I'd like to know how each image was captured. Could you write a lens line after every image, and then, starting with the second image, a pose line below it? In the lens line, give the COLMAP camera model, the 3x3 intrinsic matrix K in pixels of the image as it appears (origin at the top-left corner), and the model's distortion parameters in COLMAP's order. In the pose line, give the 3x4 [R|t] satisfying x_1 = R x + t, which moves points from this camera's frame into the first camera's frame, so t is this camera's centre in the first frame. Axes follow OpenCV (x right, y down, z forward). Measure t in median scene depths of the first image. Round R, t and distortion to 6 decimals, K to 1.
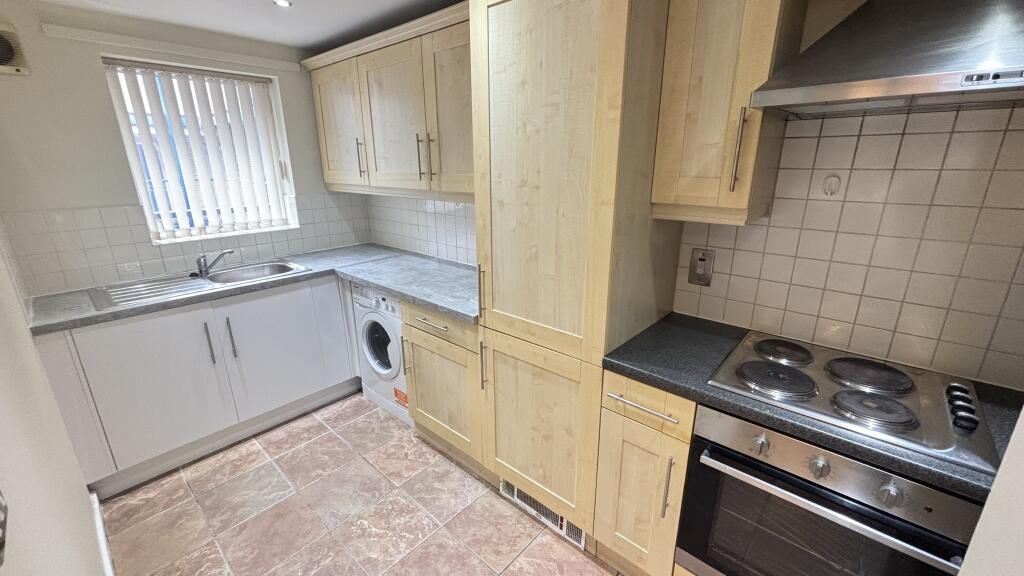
lens RADIAL K [[414.4, 0, 514.2], [0, 414.4, 289.5], [0, 0, 1]] dist [-0.003200, -0.000255]
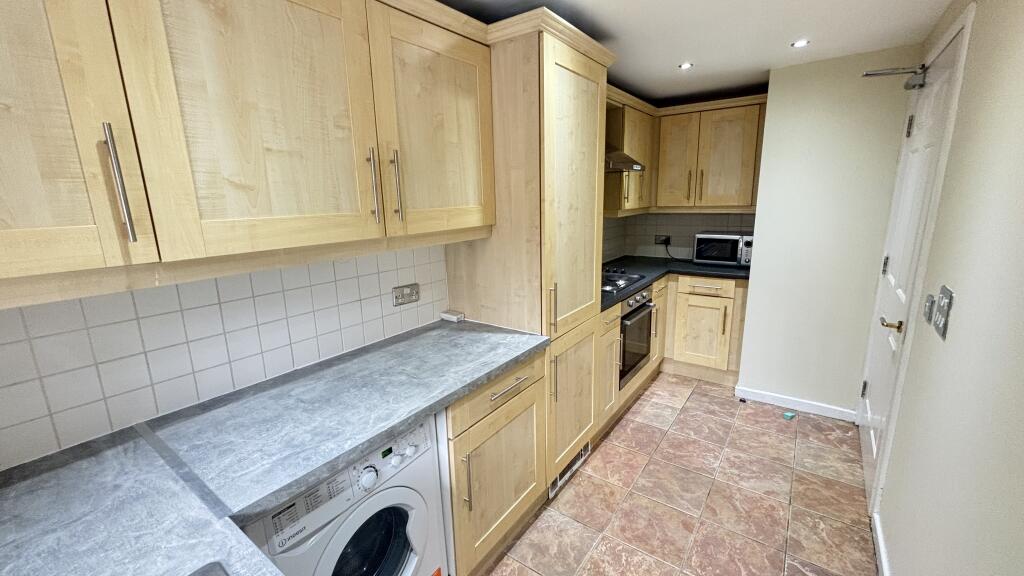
lens RADIAL K [[414.4, 0, 513.8], [0, 414.4, 284.9], [0, 0, 1]] dist [-0.003200, -0.000255]
pose [[-0.099698, -0.209134, 0.972791, -0.943722], [0.311897, 0.921821, 0.230142, -0.284546], [-0.944871, 0.326356, -0.026675, 0.947804]]
